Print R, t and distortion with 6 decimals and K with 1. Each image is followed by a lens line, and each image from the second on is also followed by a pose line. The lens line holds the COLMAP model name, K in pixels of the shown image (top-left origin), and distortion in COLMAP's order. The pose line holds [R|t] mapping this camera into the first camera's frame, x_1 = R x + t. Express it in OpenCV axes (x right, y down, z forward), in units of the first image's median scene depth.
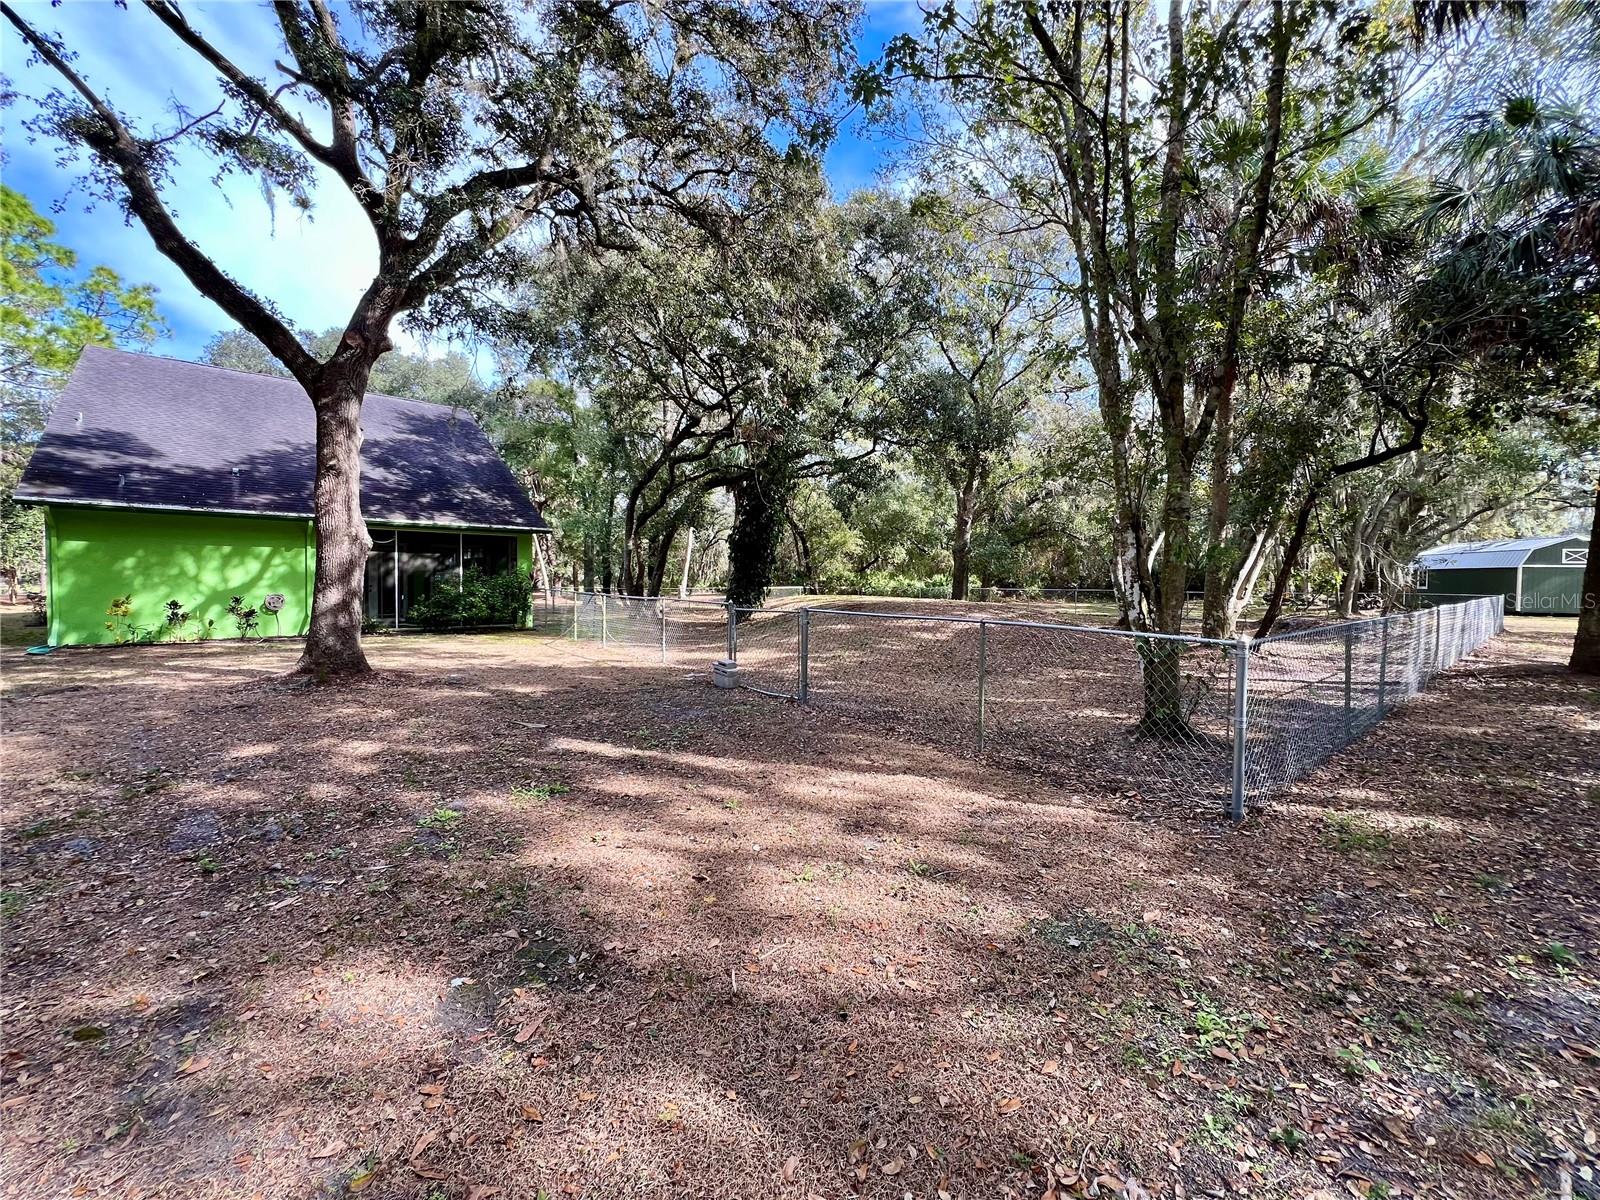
lens RADIAL K [[637.5, 0, 800.2], [0, 637.5, 598.2], [0, 0, 1]] dist [-0.000772, 0.000486]
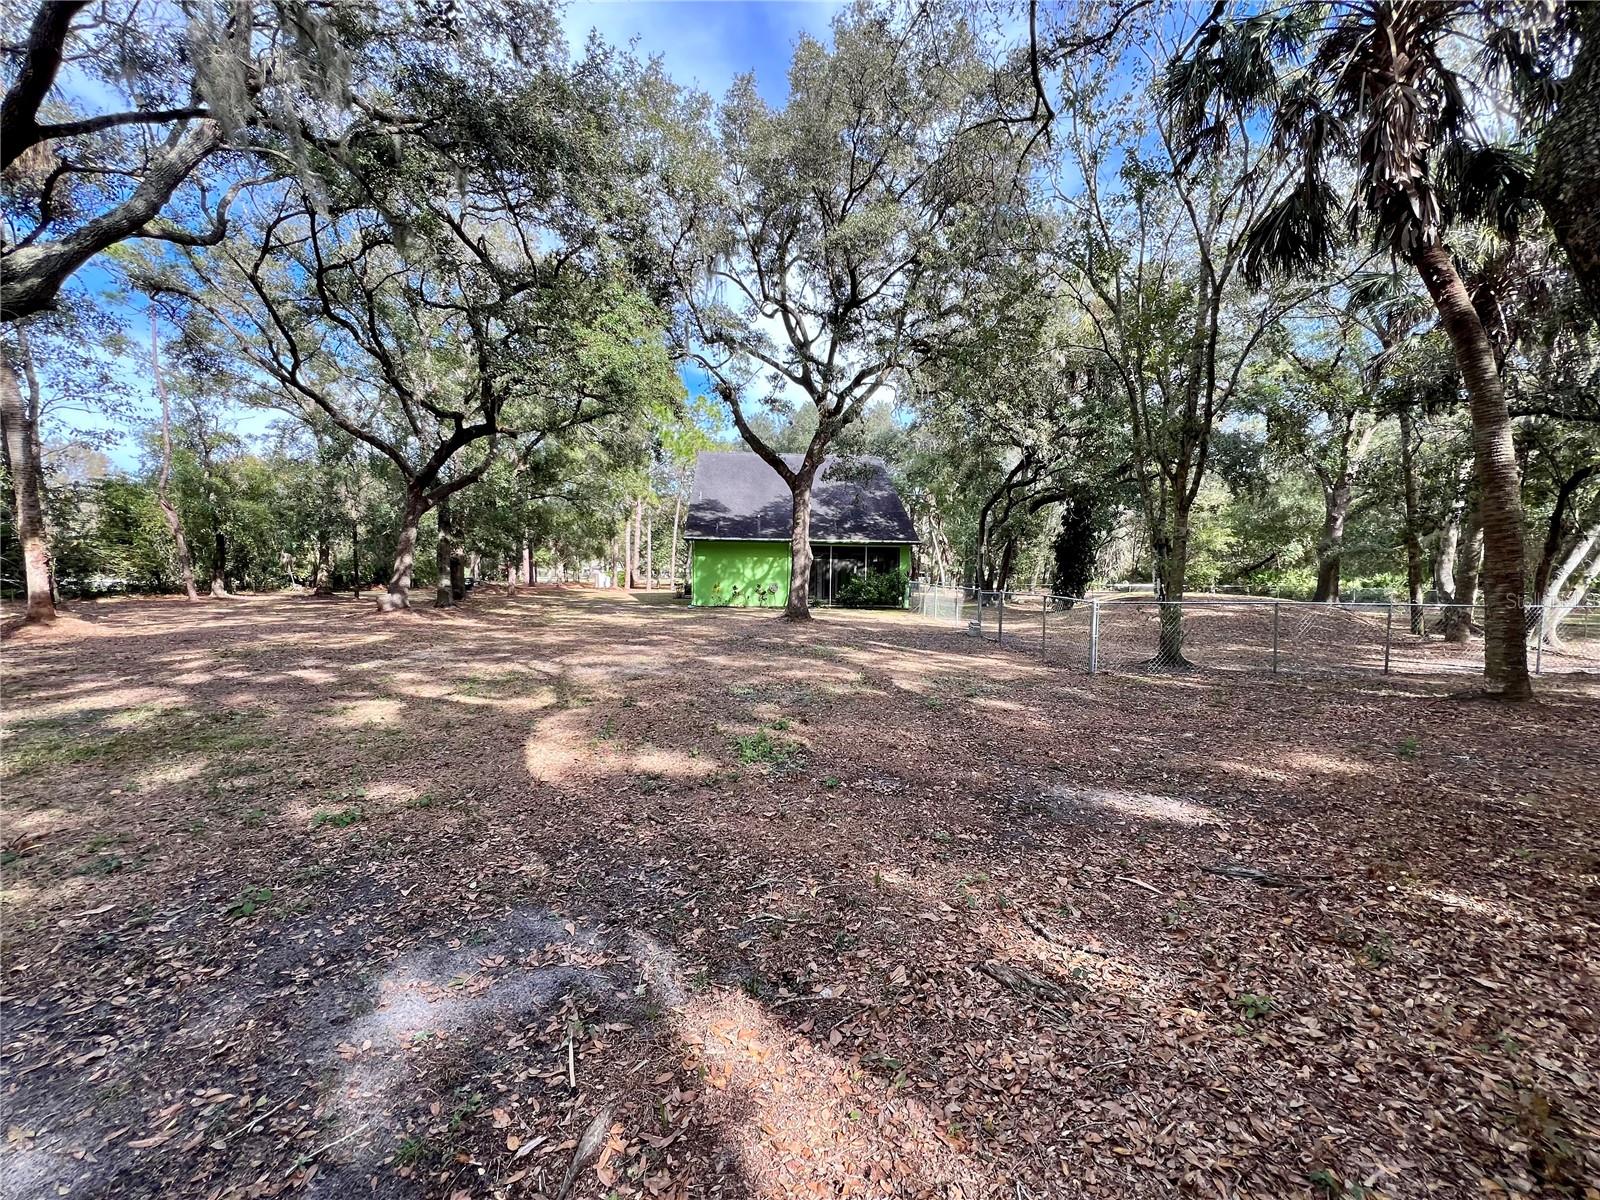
lens RADIAL K [[637.5, 0, 800.1], [0, 637.5, 600.1], [0, 0, 1]] dist [-0.000772, 0.000486]
pose [[0.803027, 0.025735, -0.595387, 0.345496], [-0.022903, 0.999662, 0.012318, 0.019440], [0.595502, 0.003744, 0.803345, -0.449095]]
